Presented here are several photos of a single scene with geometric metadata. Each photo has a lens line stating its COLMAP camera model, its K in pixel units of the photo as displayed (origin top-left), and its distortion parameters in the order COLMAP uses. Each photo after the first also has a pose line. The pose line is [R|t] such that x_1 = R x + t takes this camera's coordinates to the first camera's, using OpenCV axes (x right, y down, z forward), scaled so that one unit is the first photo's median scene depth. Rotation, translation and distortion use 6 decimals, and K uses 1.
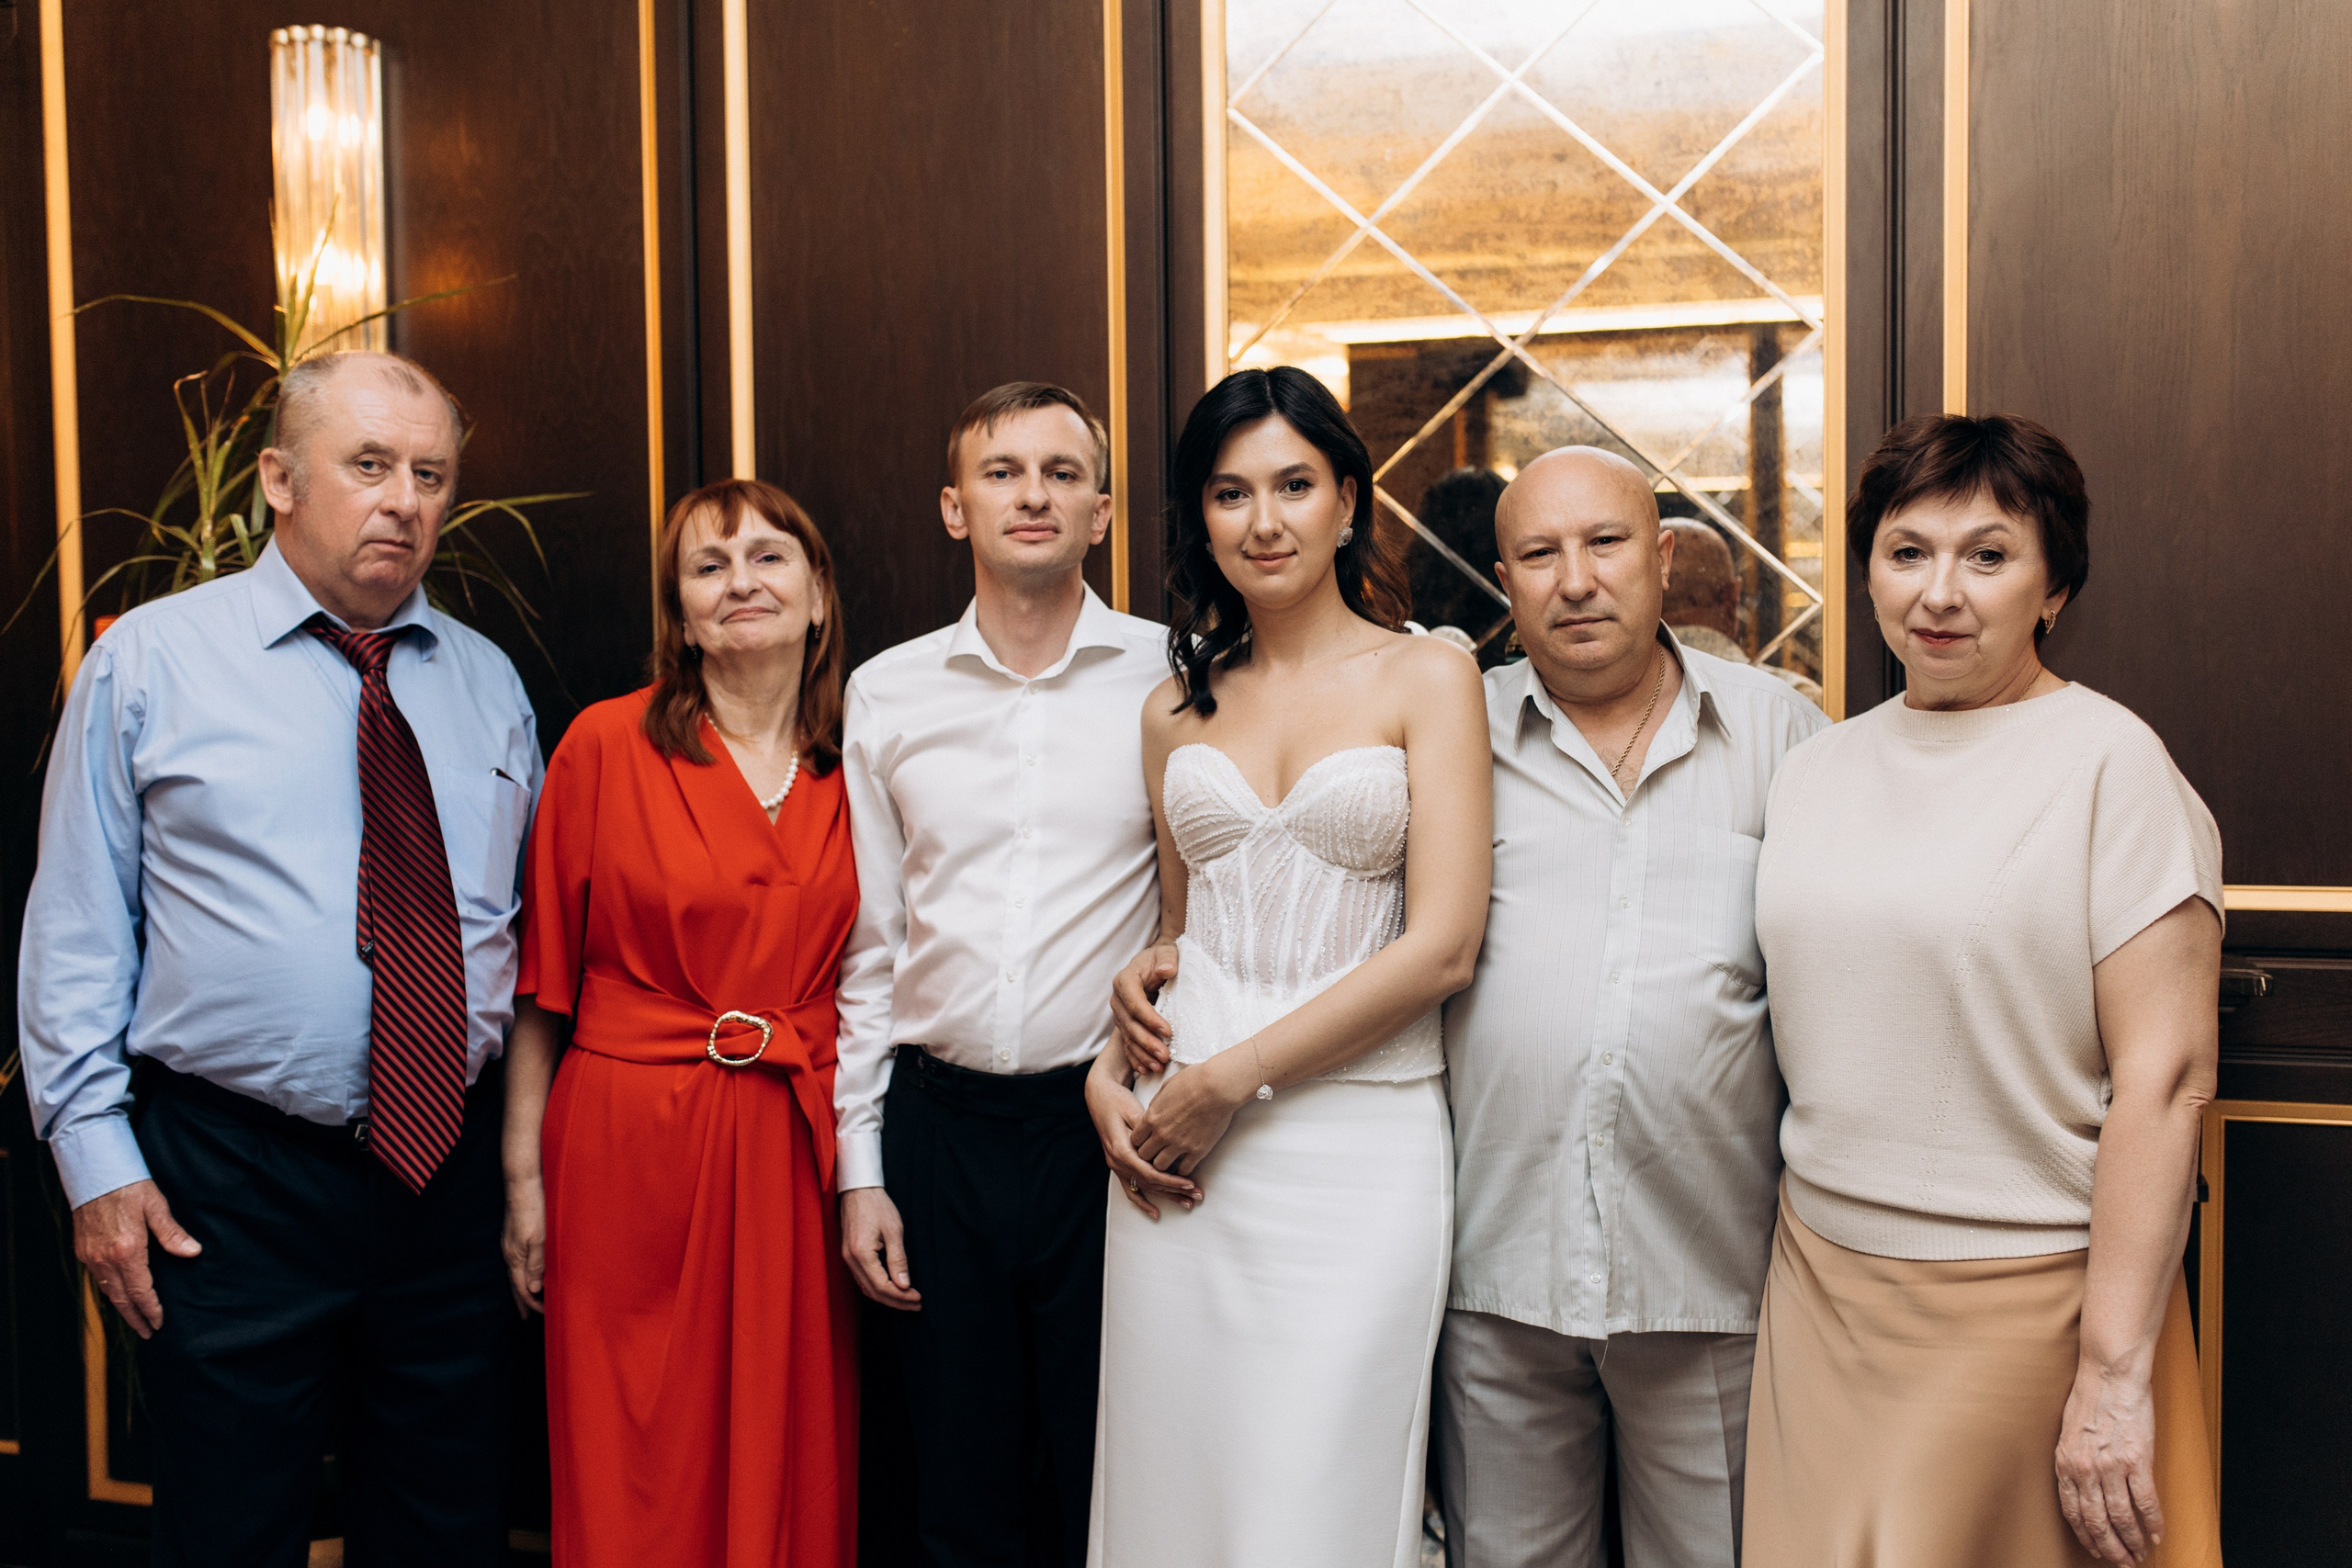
lens RADIAL K [[2323.1, 0, 1176.0], [0, 2323.1, 784.0], [0, 0, 1]] dist [-0.003900, 0.034688]
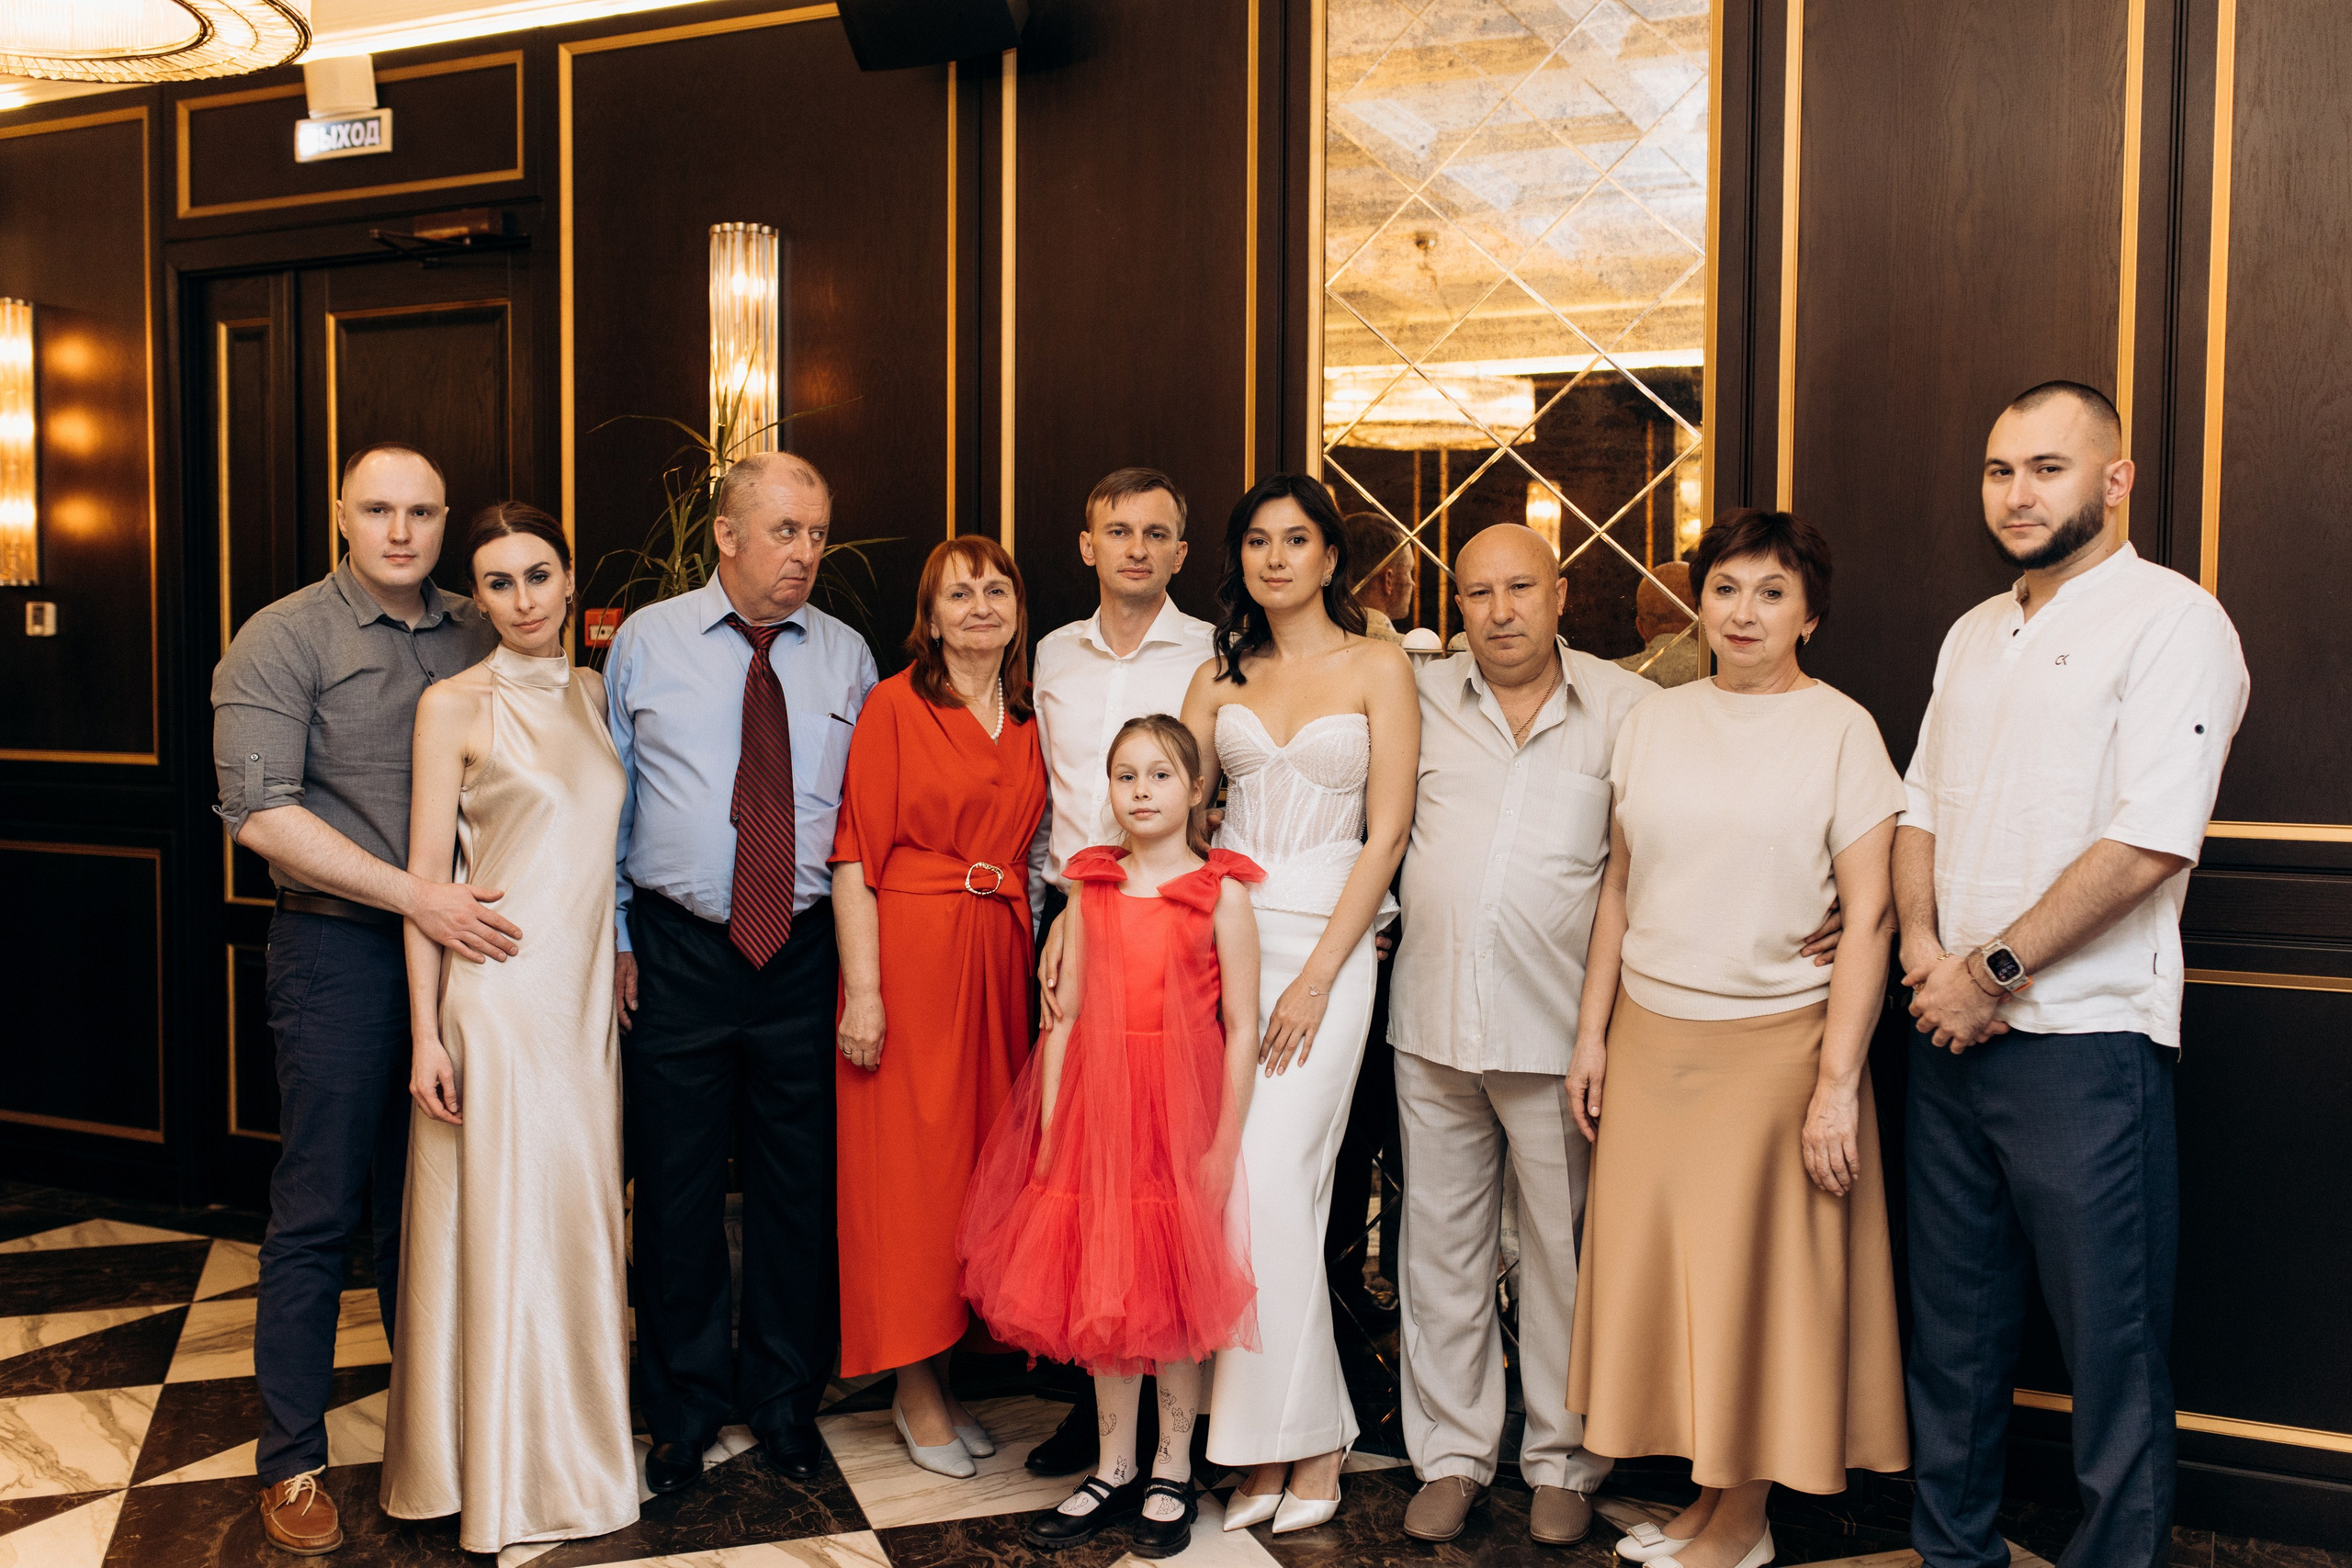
lens RADIAL K [[2323.1, 0, 1176.0], [0, 2323.1, 784.0], [0, 0, 1]] dist [-0.003900, 0.034688]
pose [[0.989758, 0.026336, -0.140302, 0.170378], [-0.026065, 0.999653, 0.003767, 0.033187], [0.140352, -0.000071, 0.990102, -0.584584]]
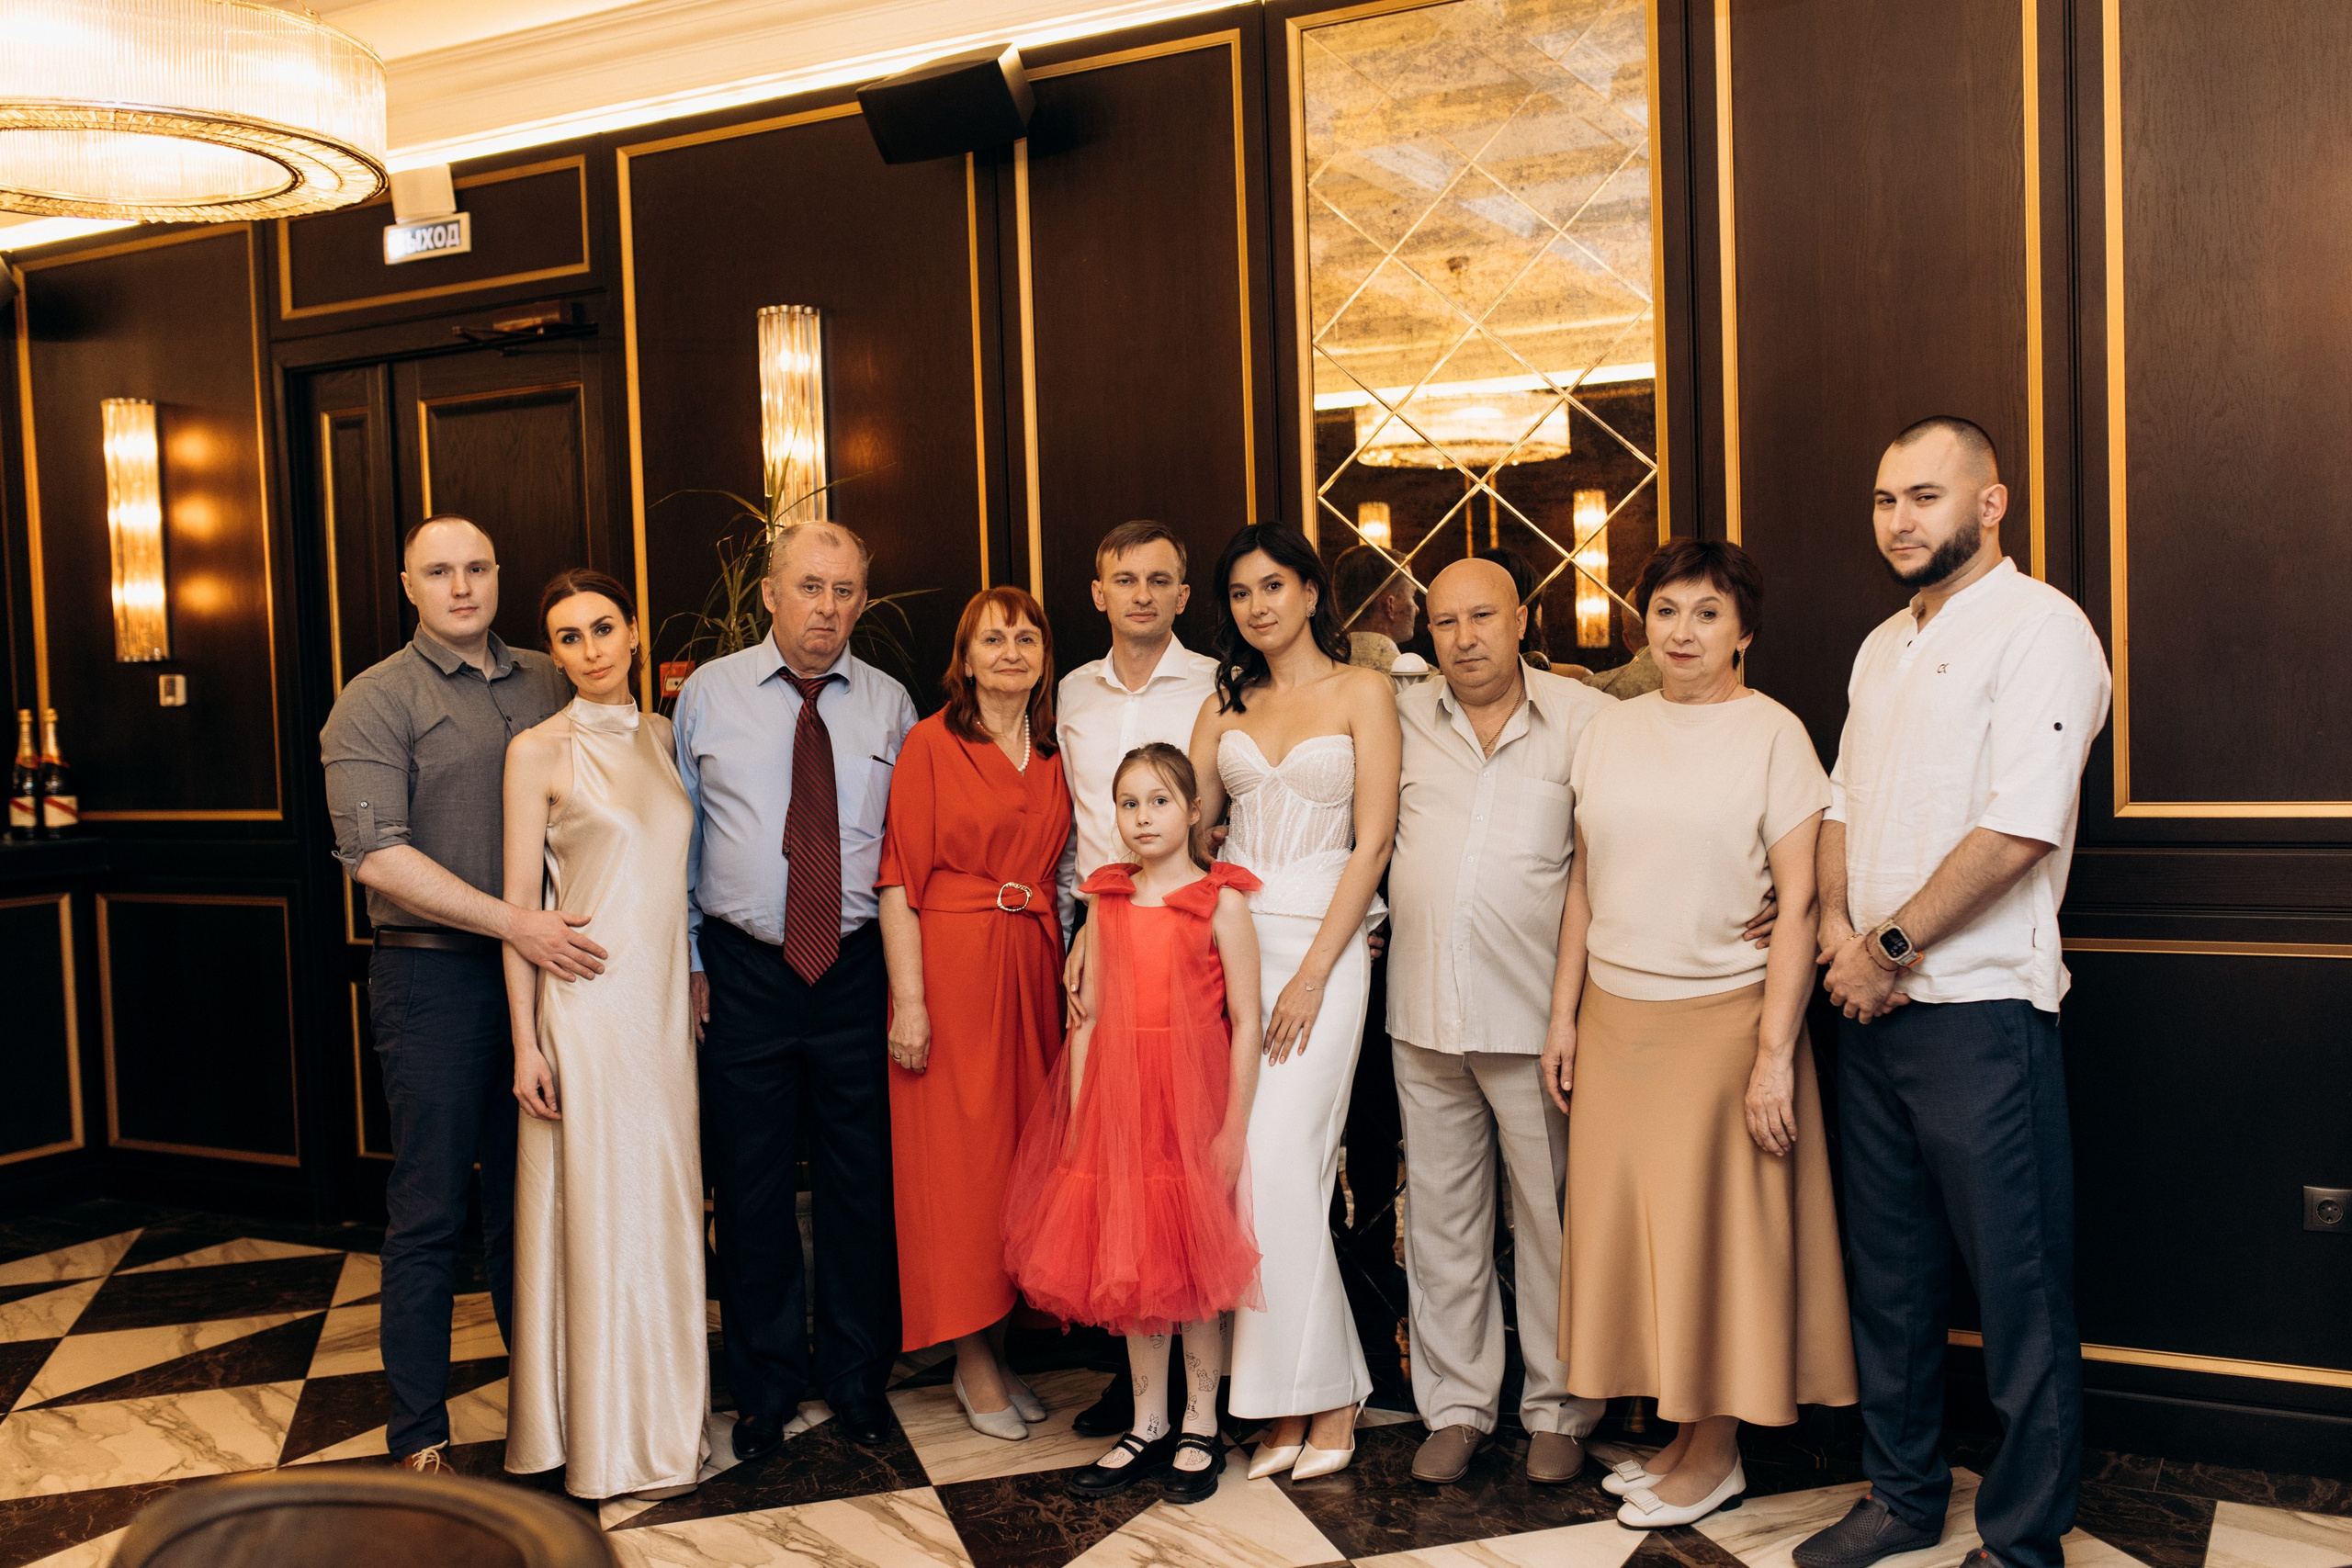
lens RADIAL K [[2336.4, 0, 1178.6], [0, 2336.4, 775.4], [0, 0, 1]] dist [0.003675, 0.027025]
pose [[0.981952, -0.013521, -0.188647, 0.276292], [0.013306, 0.999909, -0.002406, 0.020949], [0.188663, -0.000148, 0.982042, -0.744239]]
